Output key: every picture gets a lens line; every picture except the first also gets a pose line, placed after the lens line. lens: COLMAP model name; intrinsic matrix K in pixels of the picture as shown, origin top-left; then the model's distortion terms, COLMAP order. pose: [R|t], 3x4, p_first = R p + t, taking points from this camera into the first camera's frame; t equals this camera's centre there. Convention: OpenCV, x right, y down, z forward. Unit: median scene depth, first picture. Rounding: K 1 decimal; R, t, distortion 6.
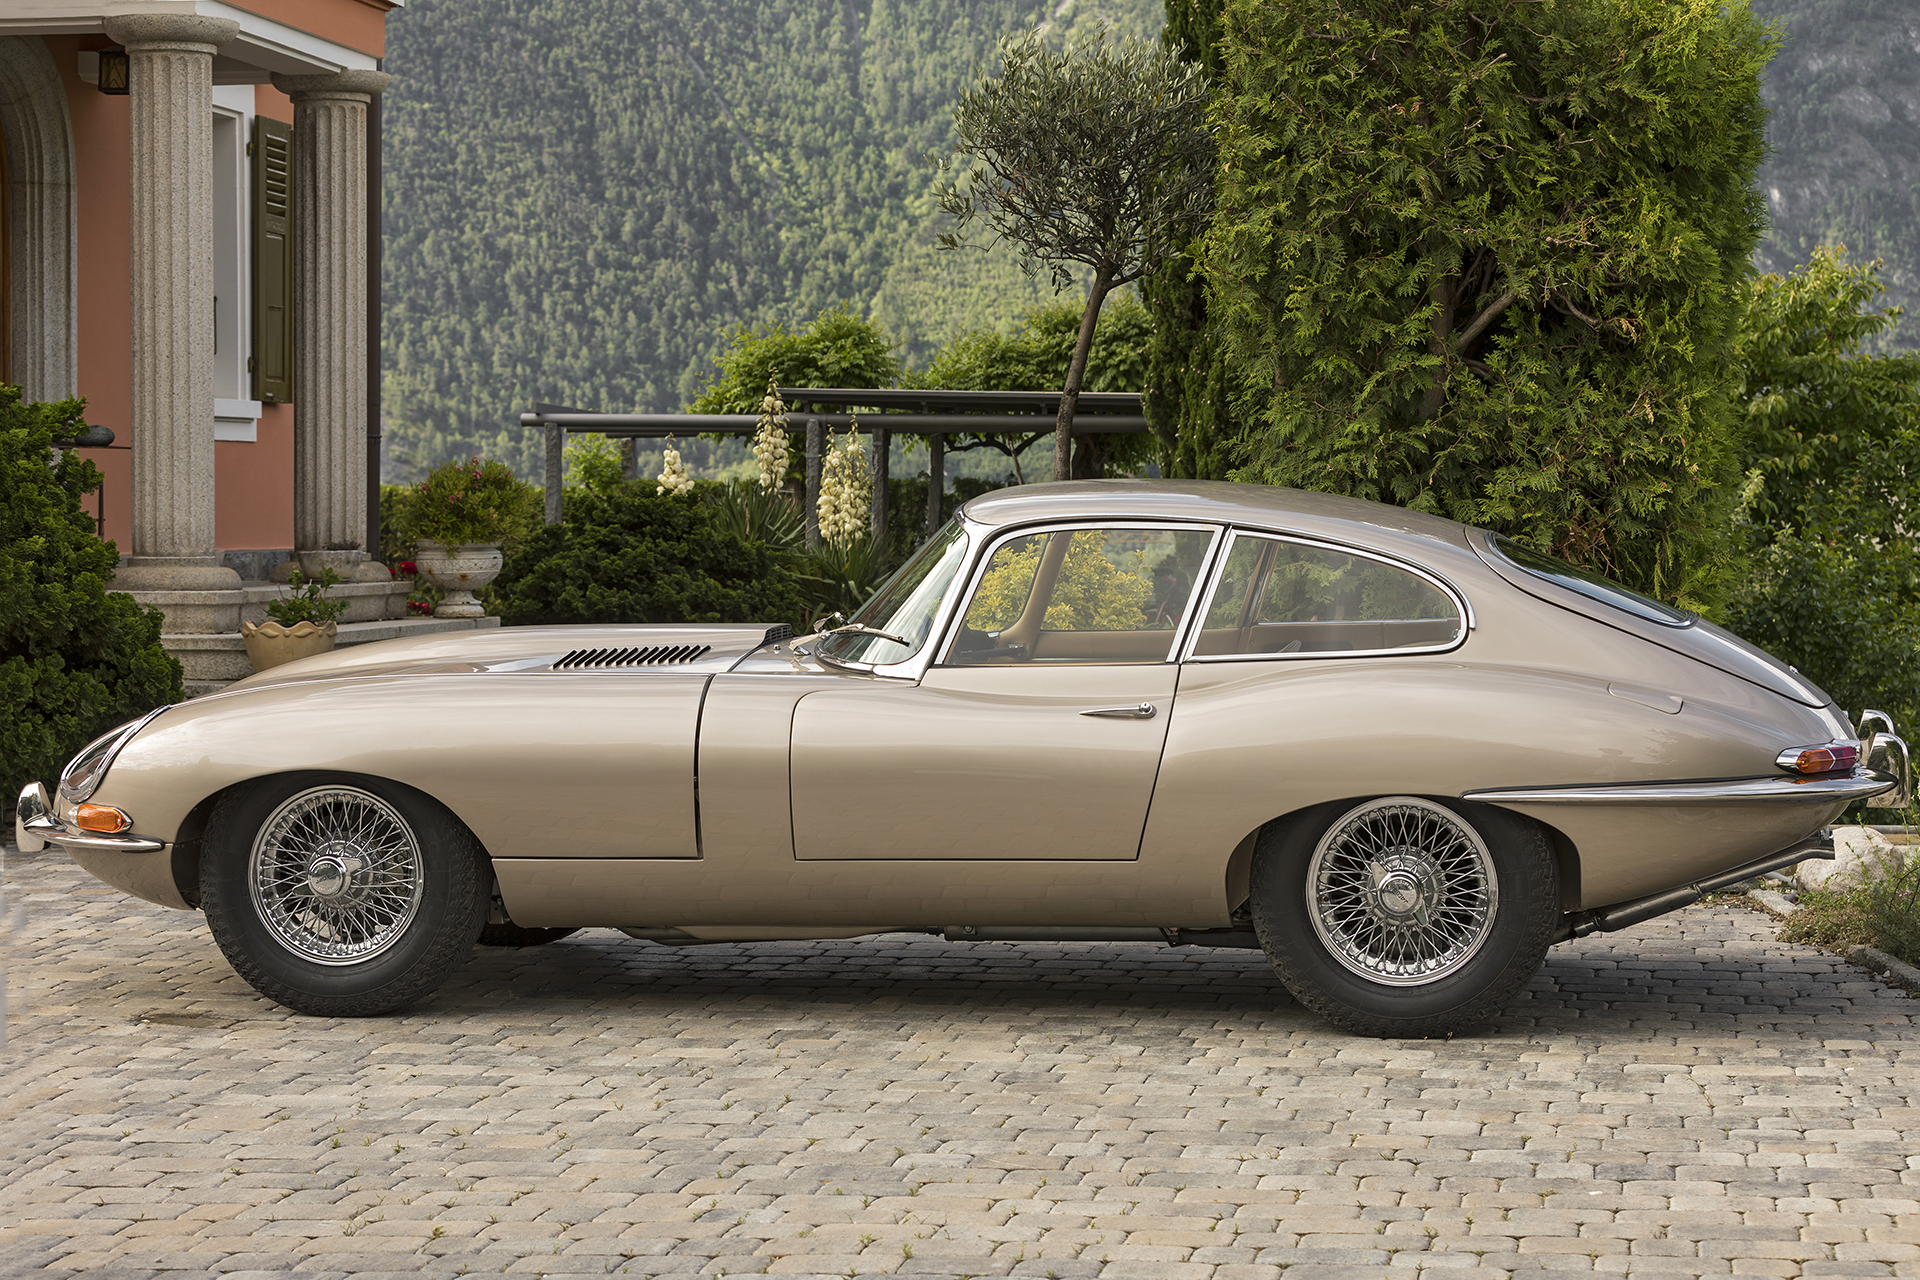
lens RADIAL K [[3730.3, 0, 963.1], [0, 3730.3, 583.7], [0, 0, 1]] dist [0.005451, 0.108716]
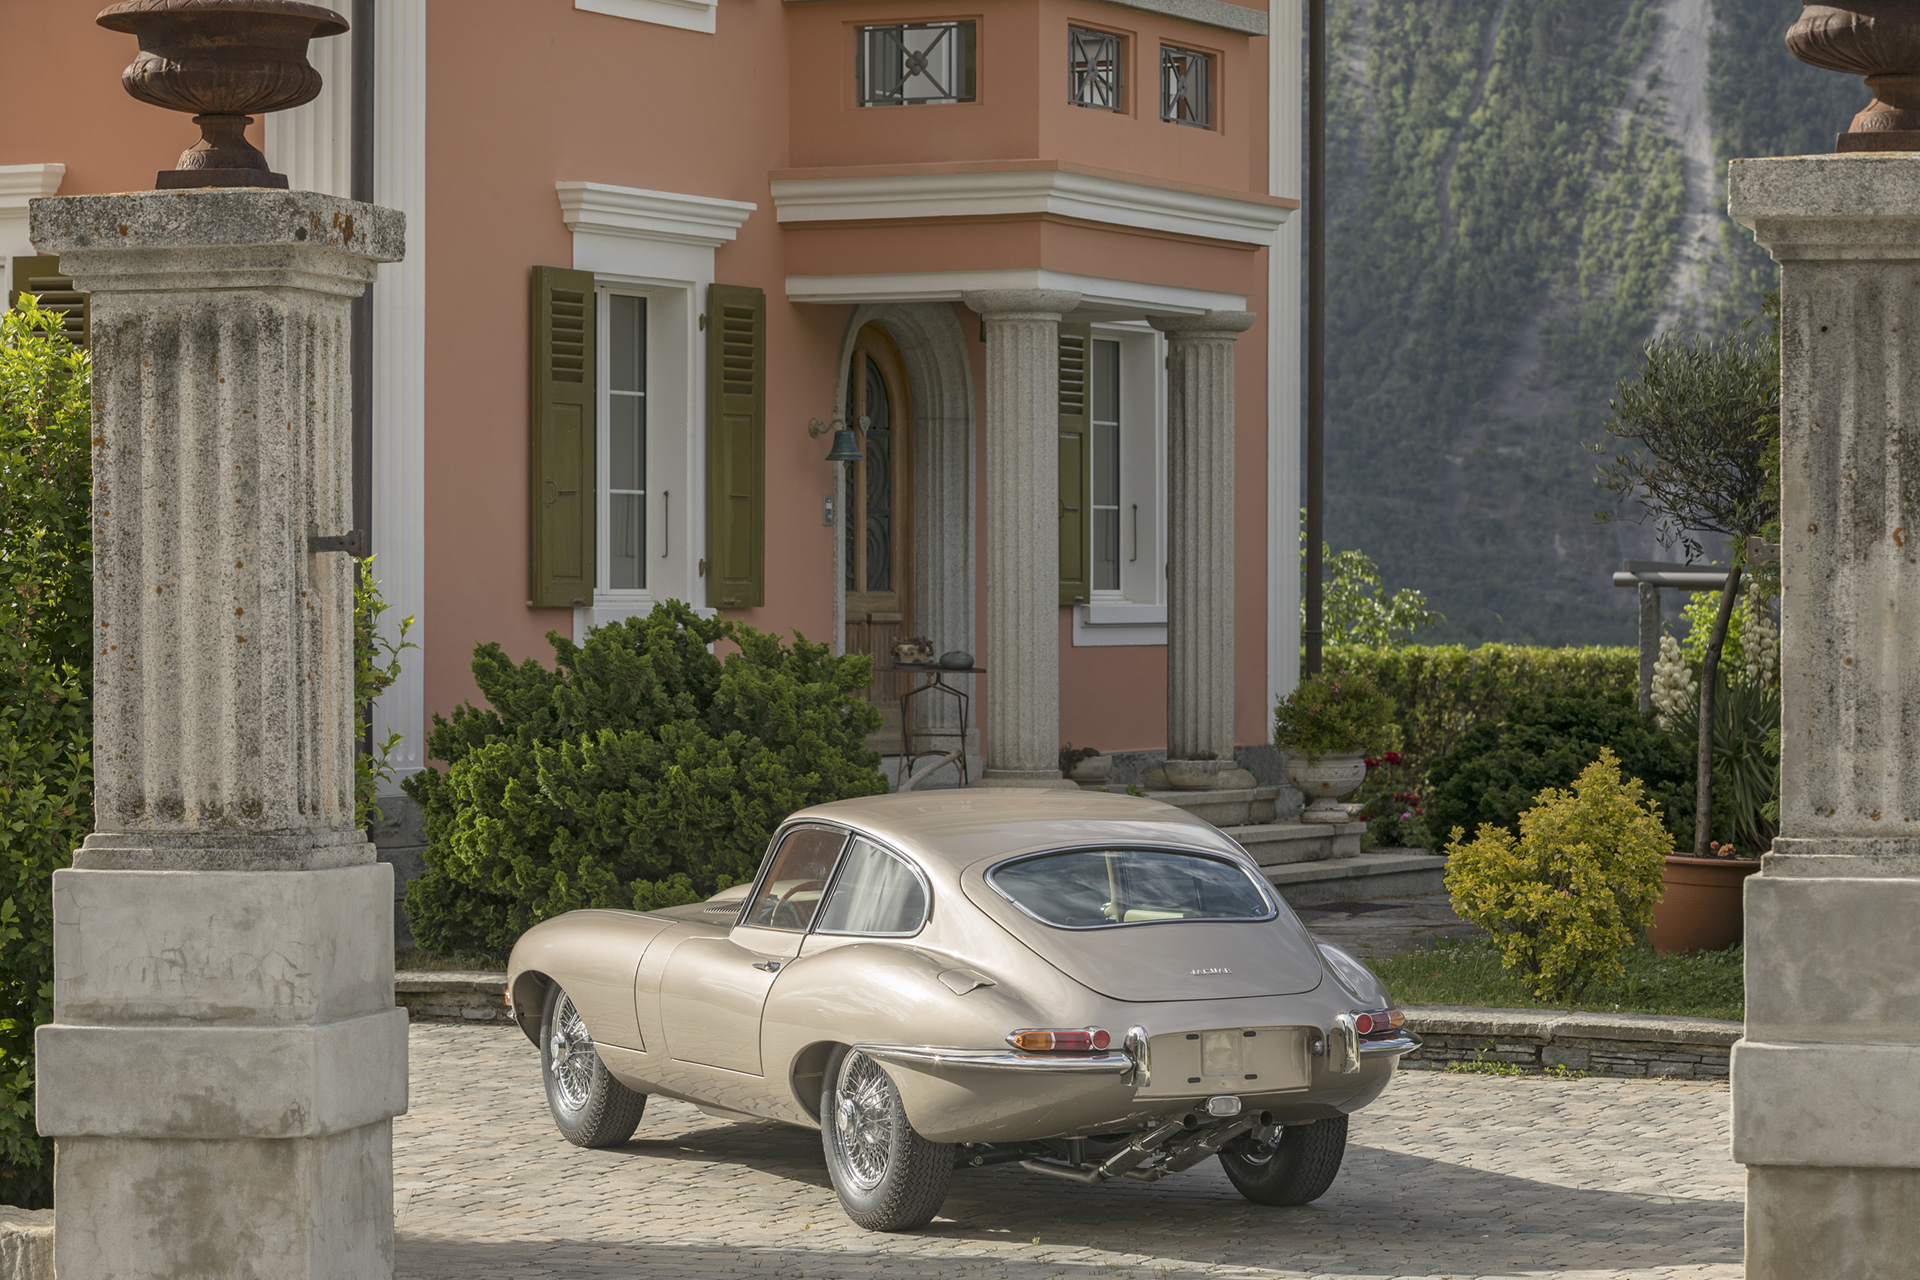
lens RADIAL K [[5760.3, 0, 960.0], [0, 5760.3, 640.0], [0, 0, 1]] dist [0.122599, -0.408473]
pose [[0.943900, 0.007650, -0.330142, 0.341827], [-0.009915, 0.999937, -0.005175, -0.037190], [0.330082, 0.008158, 0.943917, -0.637073]]
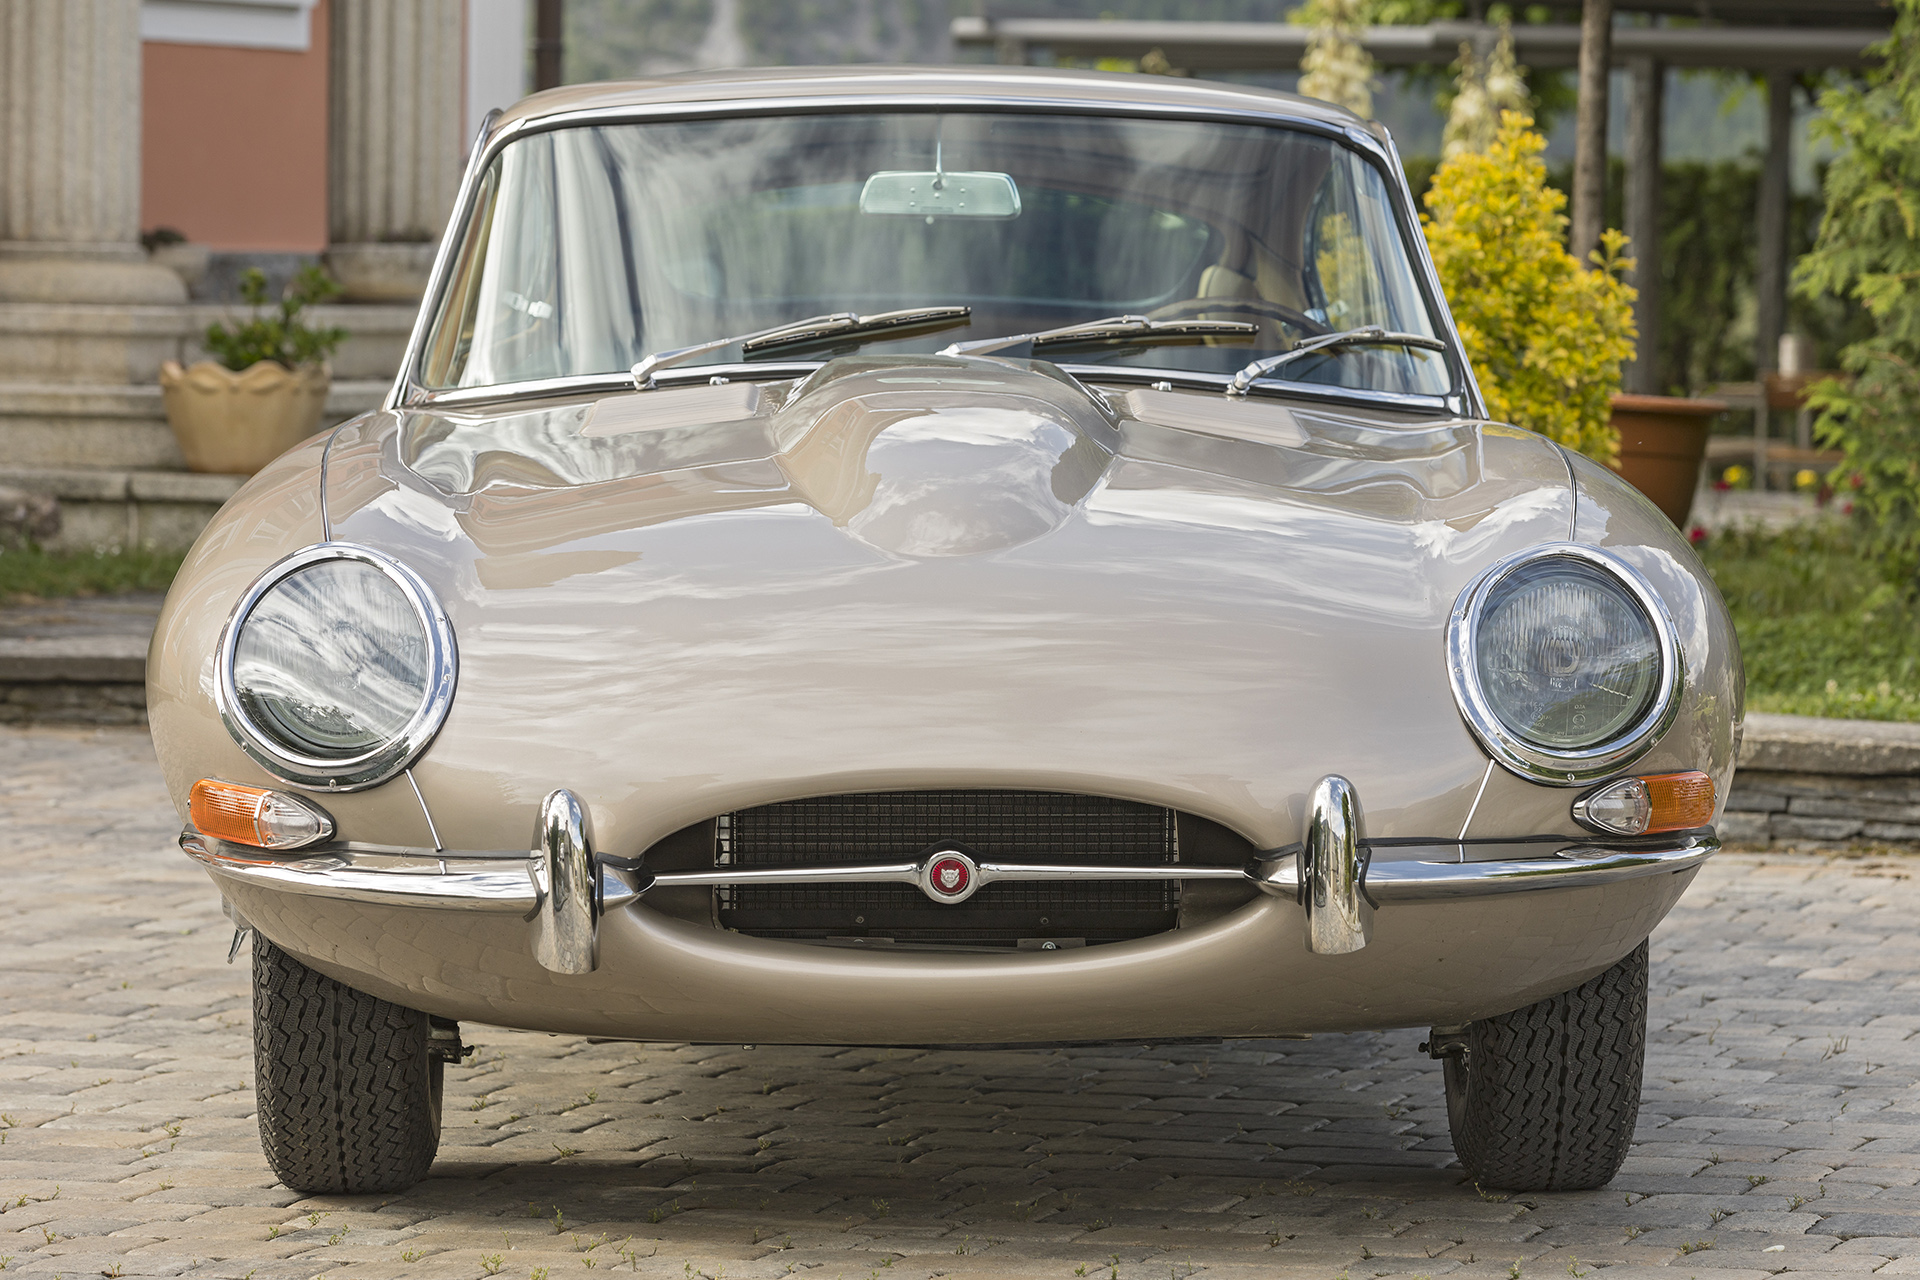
lens RADIAL K [[7719.1, 0, 960.0], [0, 7719.1, 640.0], [0, 0, 1]] dist [-0.019020, -2.125669]
pose [[0.986266, 0.024876, -0.163281, 0.104362], [-0.020253, 0.999347, 0.029921, 0.014129], [0.163919, -0.026203, 0.986126, -0.094340]]
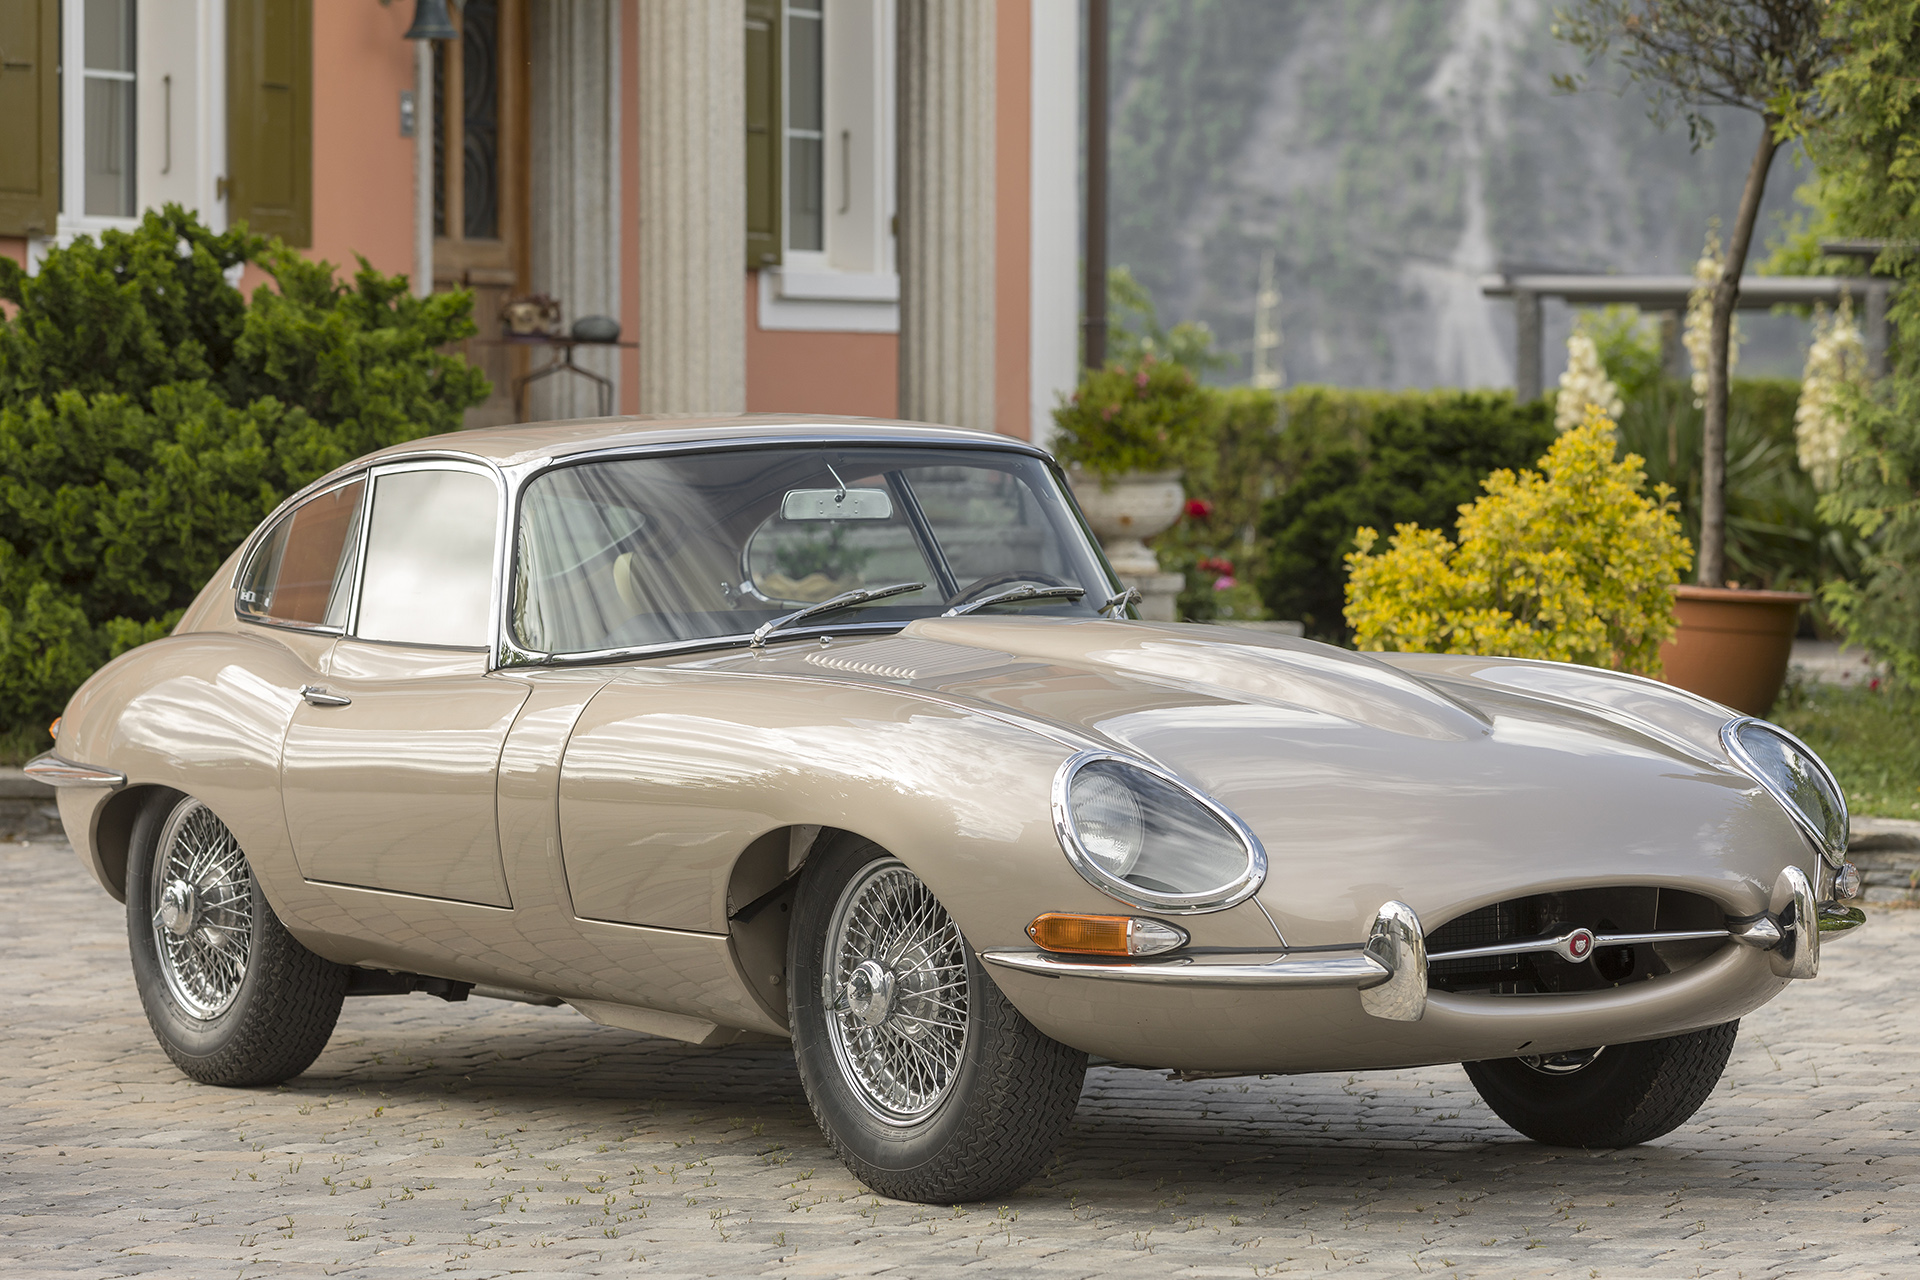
lens RADIAL K [[6941.4, 0, 960.0], [0, 6941.4, 640.0], [0, 0, 1]] dist [0.121249, -1.592605]
pose [[0.961247, 0.012470, -0.275406, 0.234955], [-0.009192, 0.999871, 0.013190, 0.004614], [0.275535, -0.010148, 0.961237, -0.354511]]
